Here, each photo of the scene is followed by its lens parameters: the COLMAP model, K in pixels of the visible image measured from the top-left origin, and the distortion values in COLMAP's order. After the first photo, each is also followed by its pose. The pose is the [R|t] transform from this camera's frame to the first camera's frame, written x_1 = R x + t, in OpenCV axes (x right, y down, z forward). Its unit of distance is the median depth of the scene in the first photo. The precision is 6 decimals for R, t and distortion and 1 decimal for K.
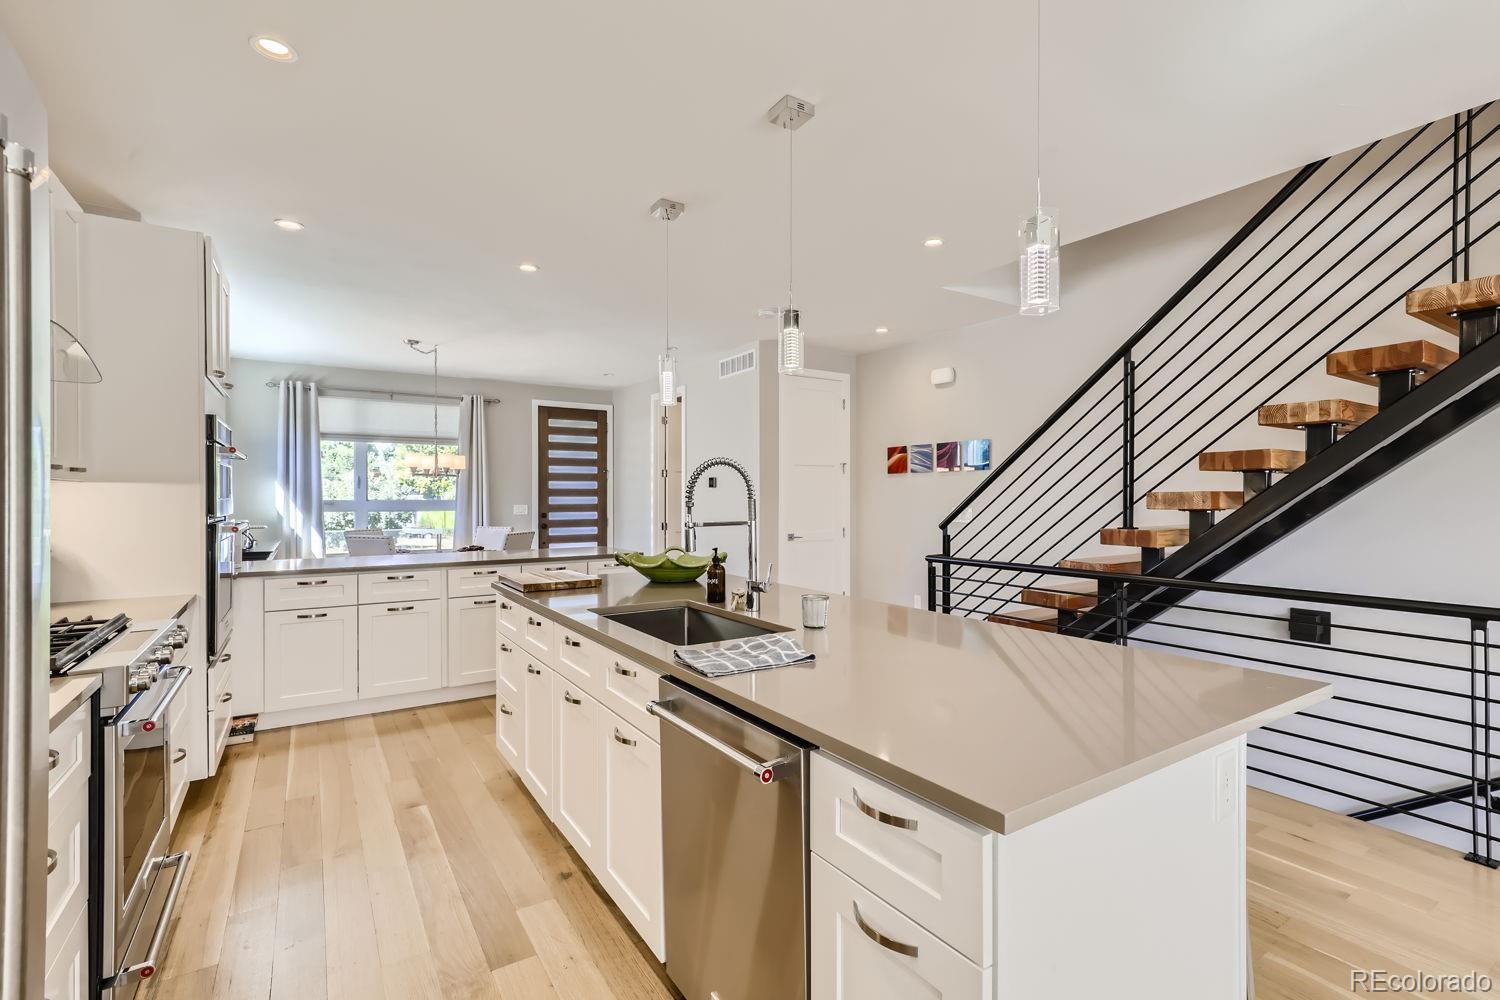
lens RADIAL K [[687.1, 0, 752.2], [0, 687.1, 496.0], [0, 0, 1]] dist [-0.000230, 0.005816]
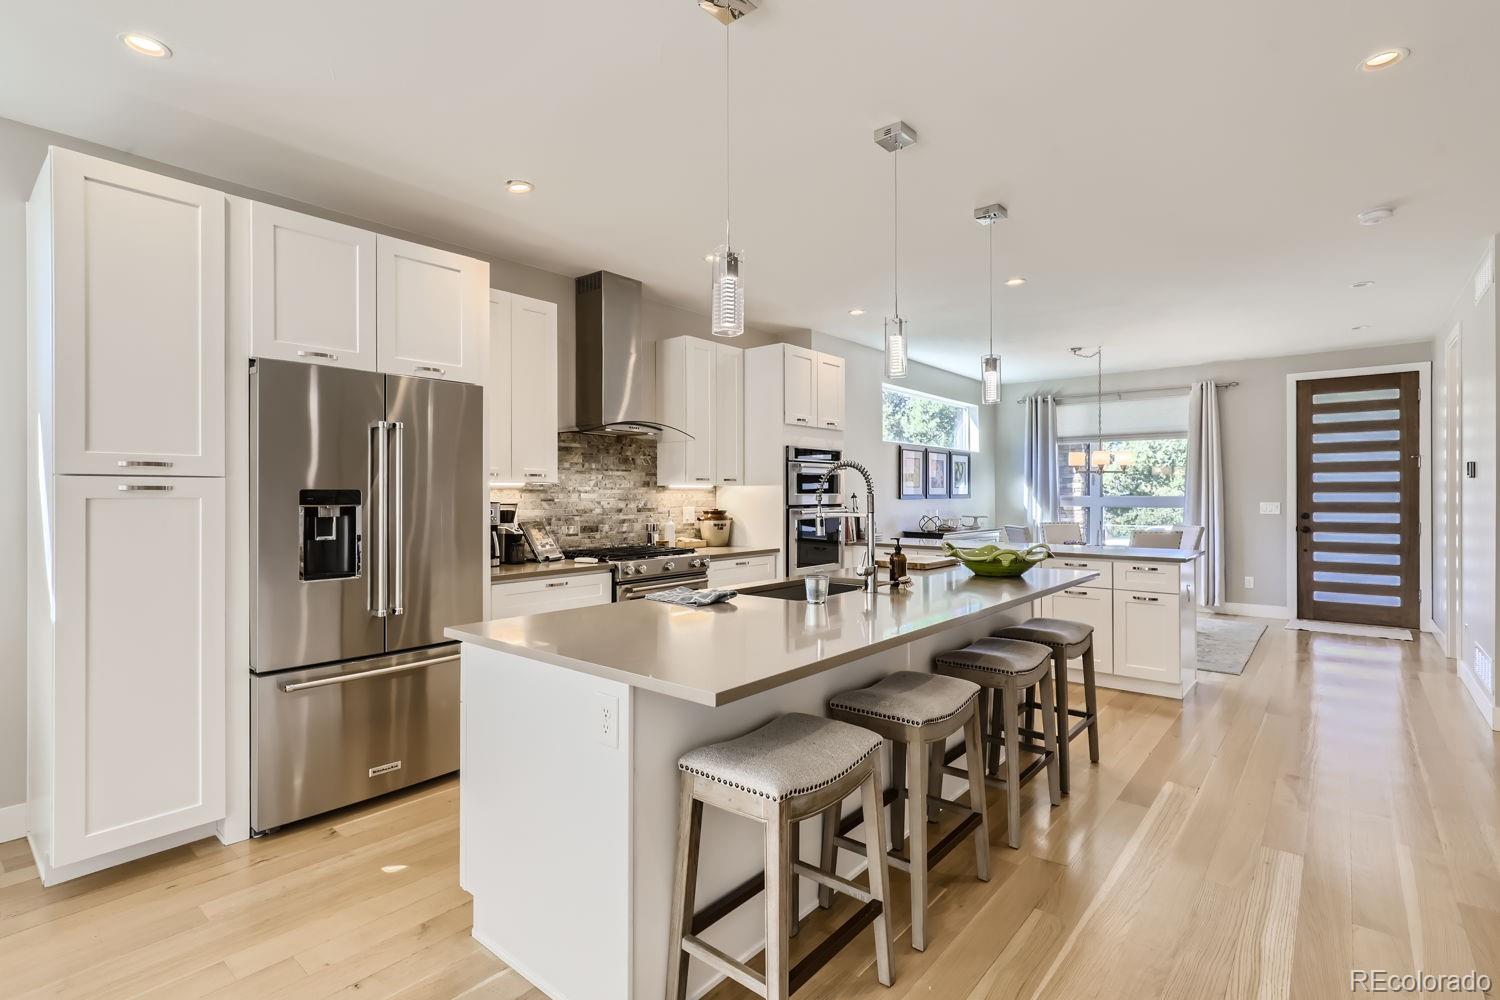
lens RADIAL K [[706.5, 0, 749.2], [0, 706.5, 496.7], [0, 0, 1]] dist [0.002787, 0.000197]
pose [[0.281437, 0.006373, -0.959559, 0.328936], [0.001589, 0.999973, 0.007108, -0.001310], [0.959578, -0.003525, 0.281419, 0.149535]]
